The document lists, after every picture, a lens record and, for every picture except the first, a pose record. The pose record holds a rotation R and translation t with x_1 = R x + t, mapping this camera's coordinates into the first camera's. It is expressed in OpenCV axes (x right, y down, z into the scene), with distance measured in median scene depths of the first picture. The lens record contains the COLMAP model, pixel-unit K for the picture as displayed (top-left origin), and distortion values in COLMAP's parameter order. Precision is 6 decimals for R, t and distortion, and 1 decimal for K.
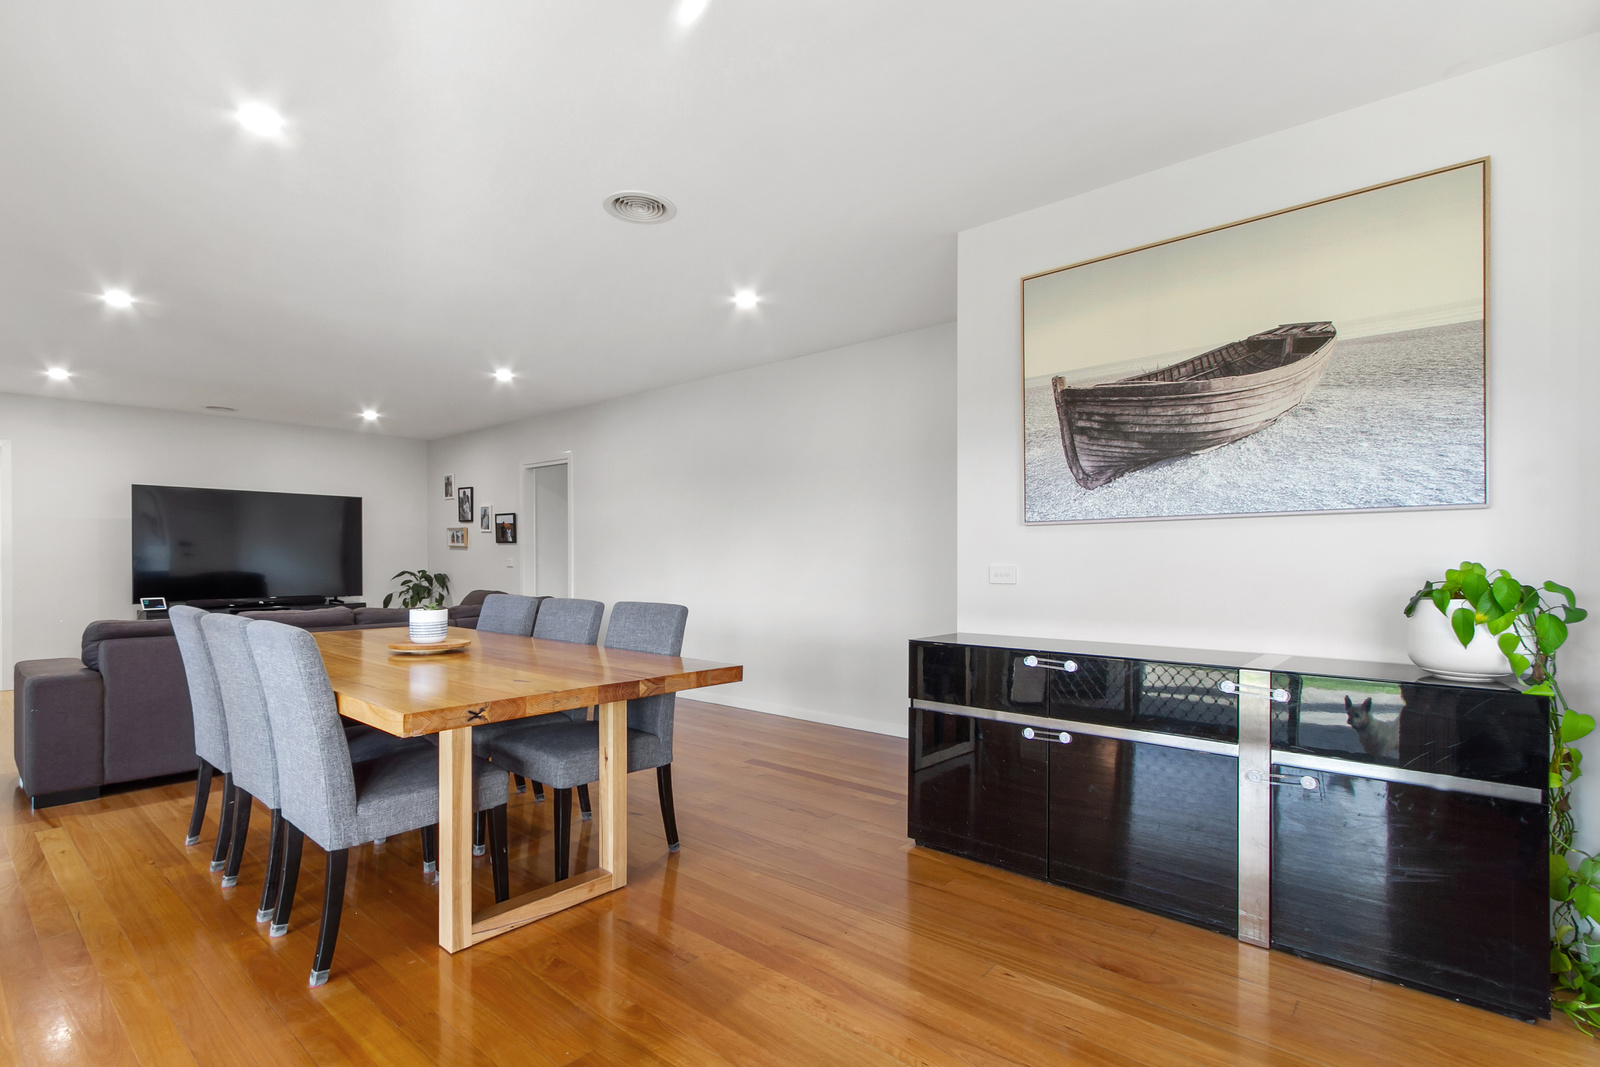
lens RADIAL K [[759.5, 0, 807.5], [0, 759.5, 565.6], [0, 0, 1]] dist [0.002909, 0.000216]
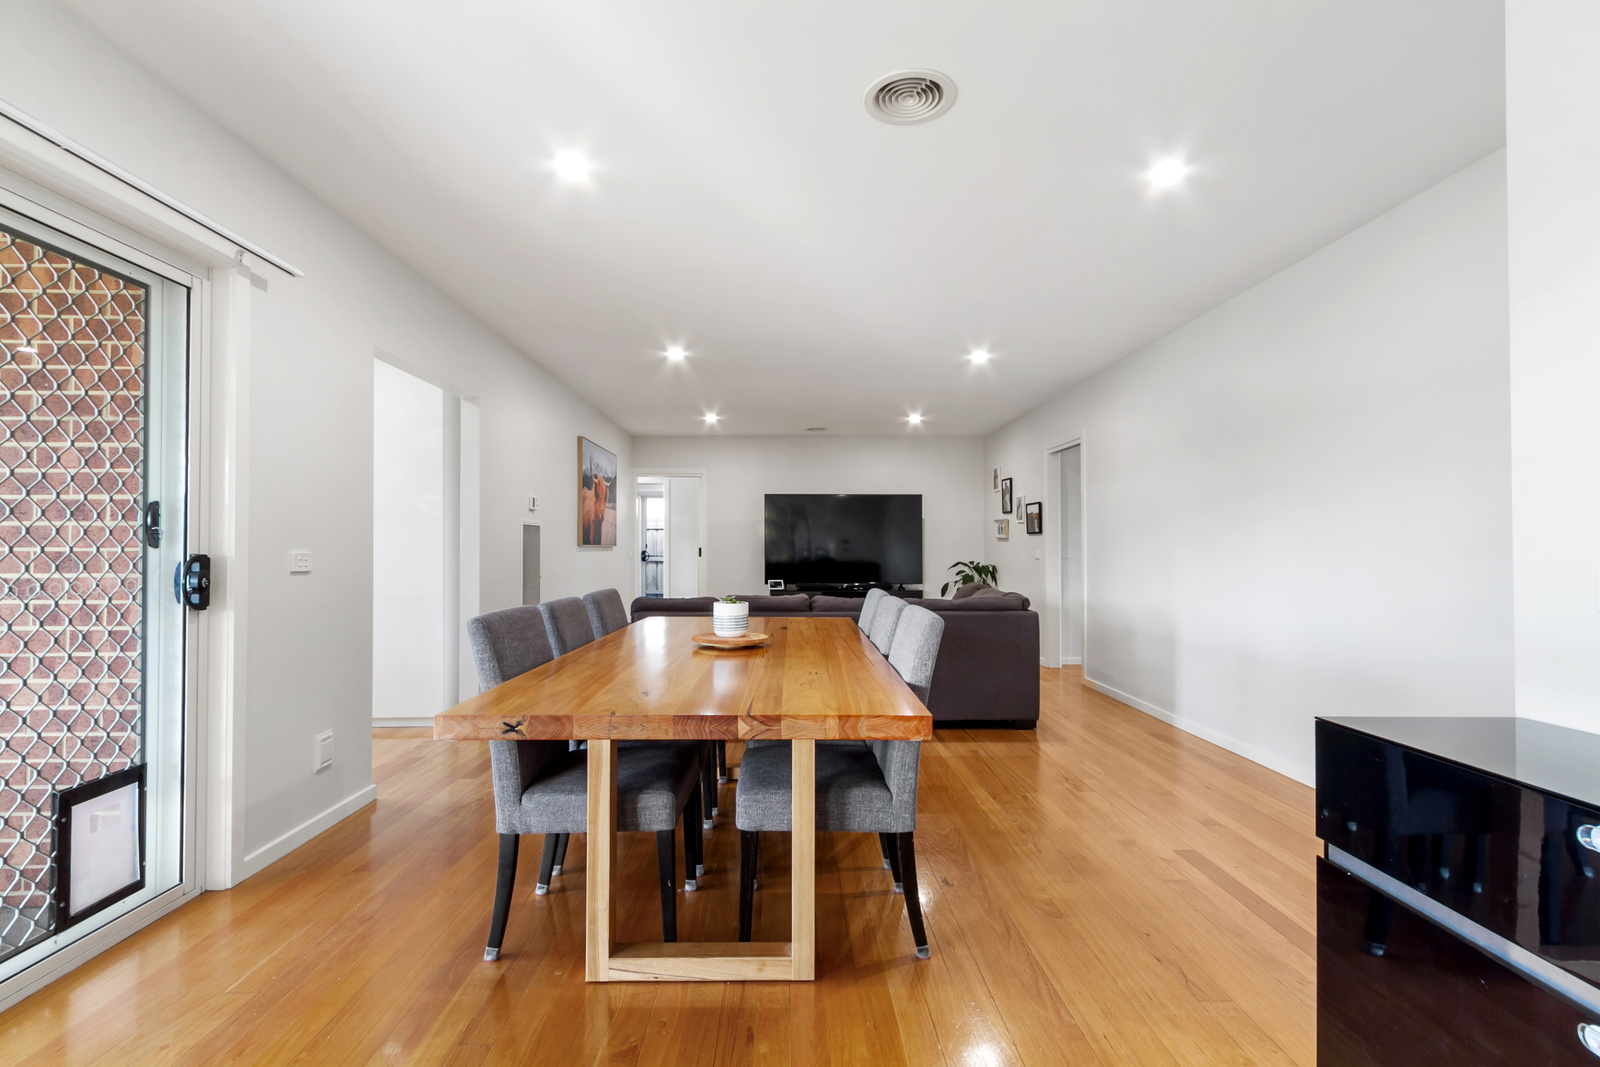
lens RADIAL K [[738.5, 0, 797.7], [0, 738.5, 543.0], [0, 0, 1]] dist [0.006649, -0.000282]
pose [[0.660479, -0.006540, -0.750816, 0.276047], [-0.007530, 0.999854, -0.015333, -0.004356], [0.750807, 0.015780, 0.660333, 0.441499]]
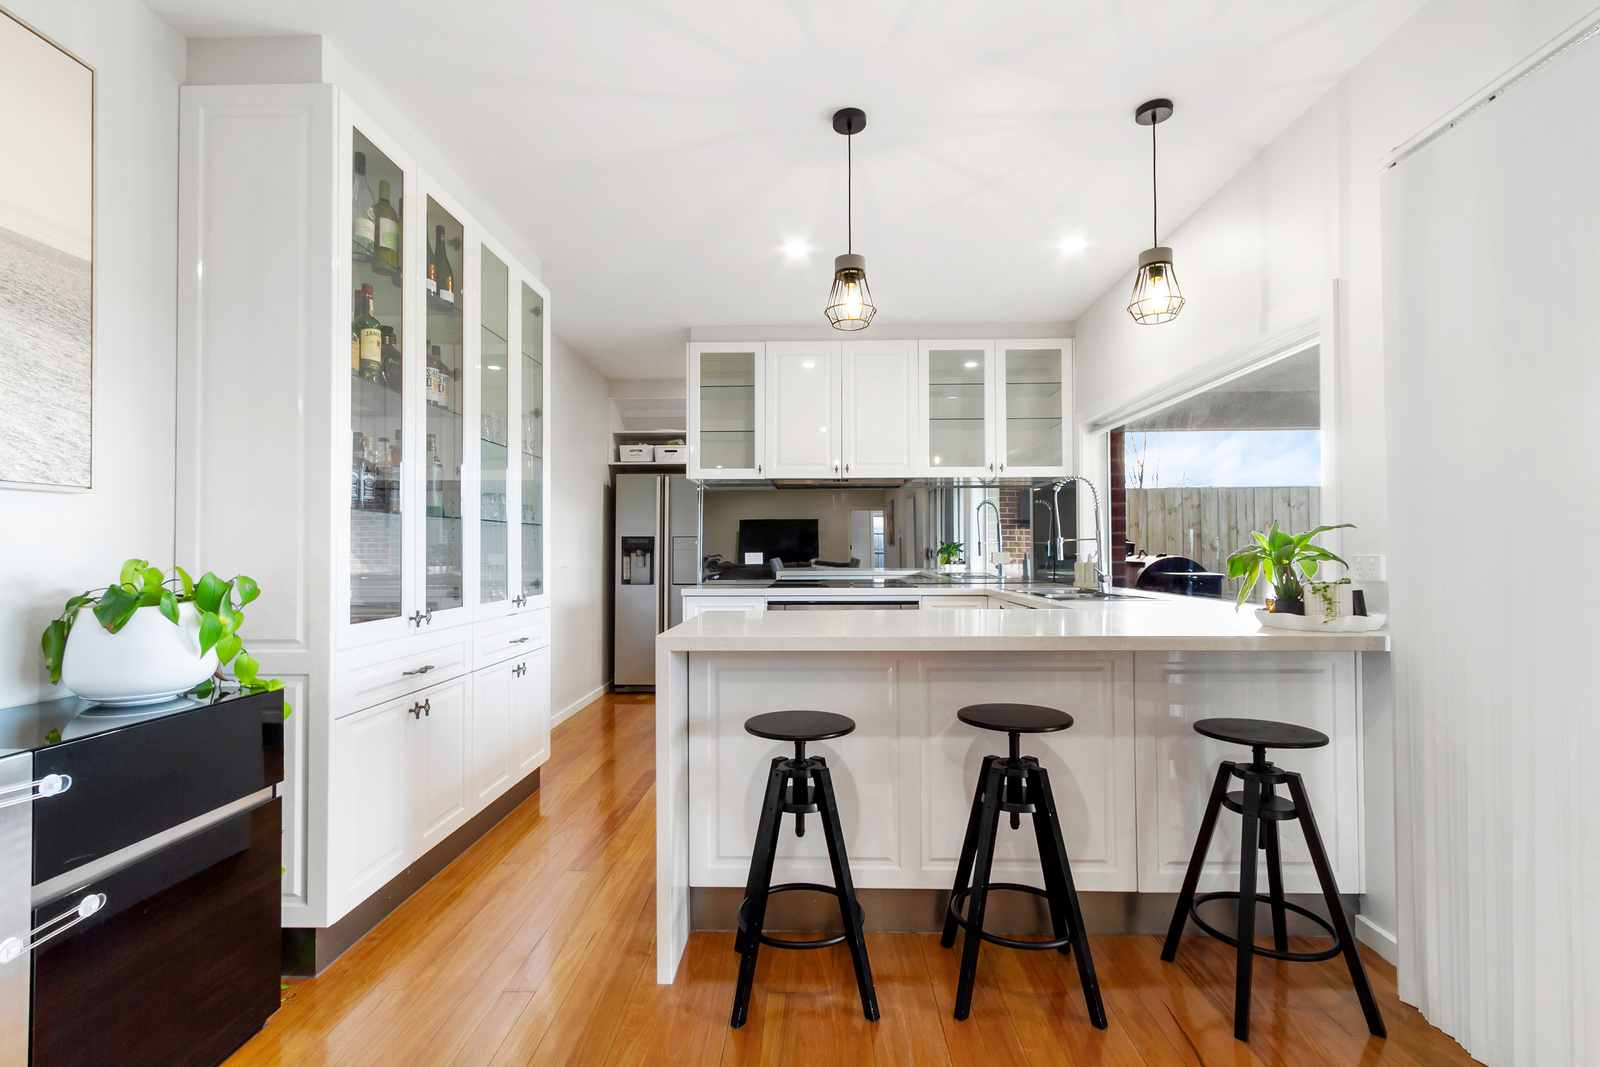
lens RADIAL K [[738.5, 0, 805.7], [0, 738.5, 541.8], [0, 0, 1]] dist [0.006649, -0.000282]
pose [[-0.629831, 0.012107, 0.776638, -0.153578], [0.013565, 0.999897, -0.004586, -0.007313], [-0.776613, 0.007647, -0.629931, 0.664918]]
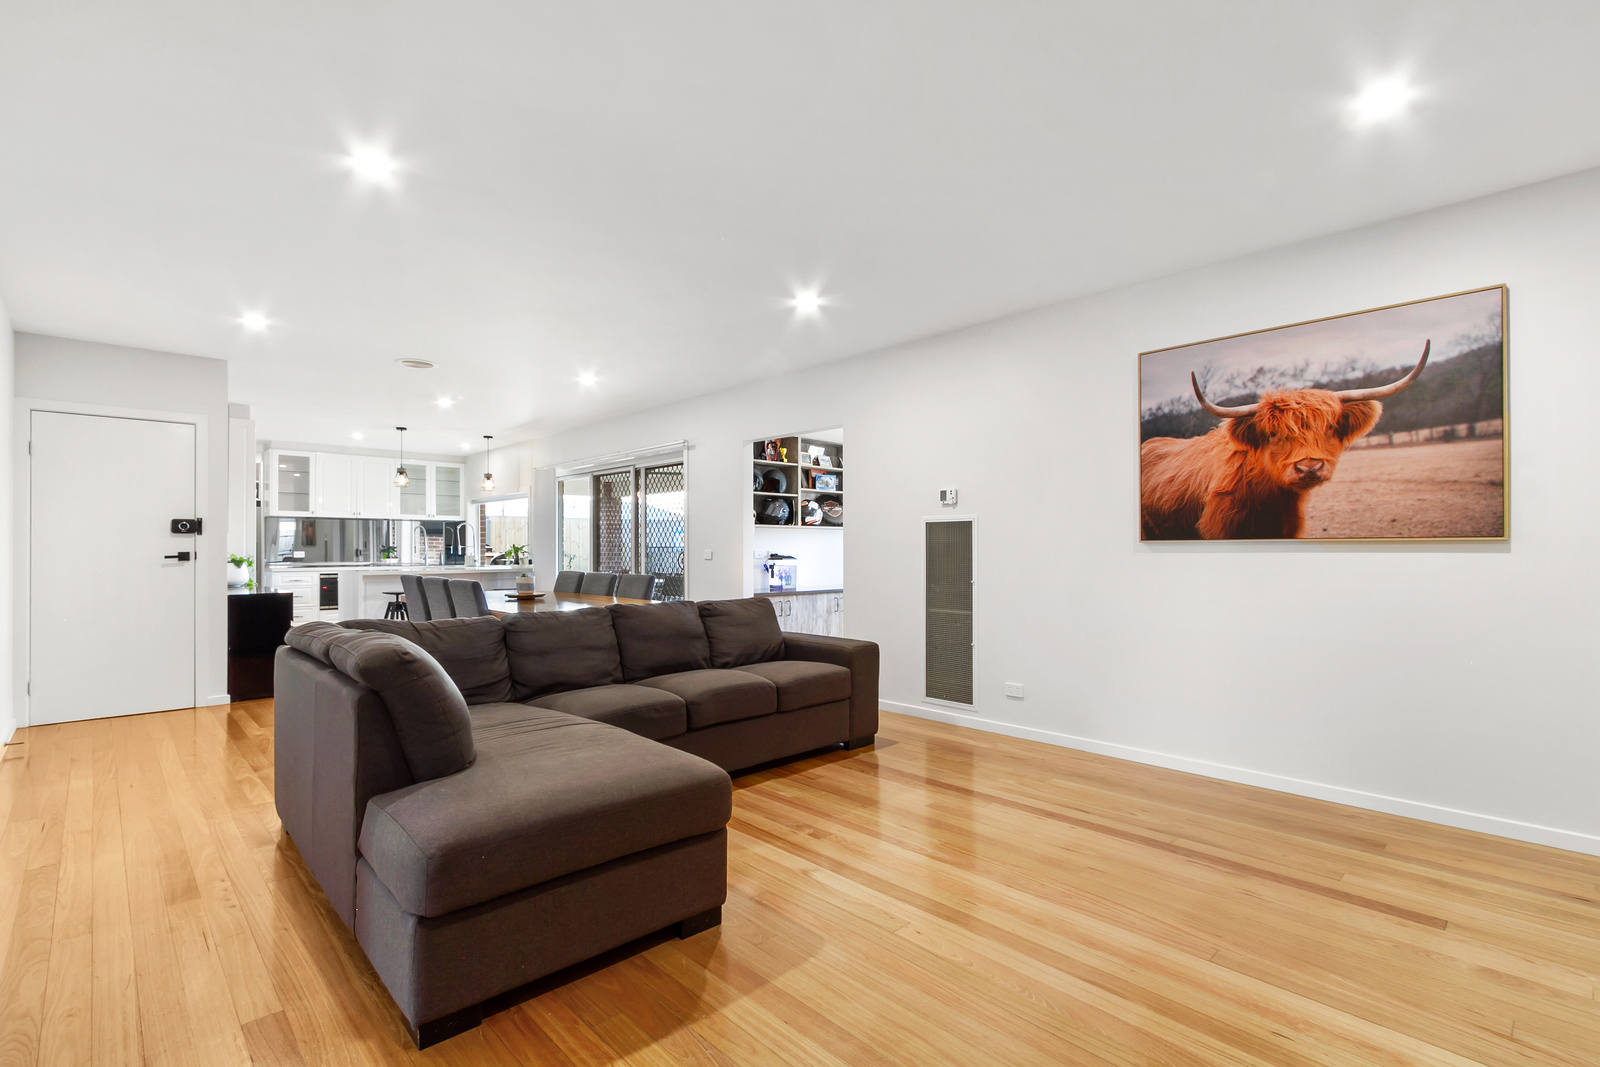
lens RADIAL K [[738.5, 0, 805.8], [0, 738.5, 545.4], [0, 0, 1]] dist [0.006649, -0.000282]
pose [[-0.995062, 0.003172, 0.099208, -1.390311], [0.003800, 0.999974, 0.006141, -0.031331], [-0.099186, 0.006488, -0.995048, 2.799218]]
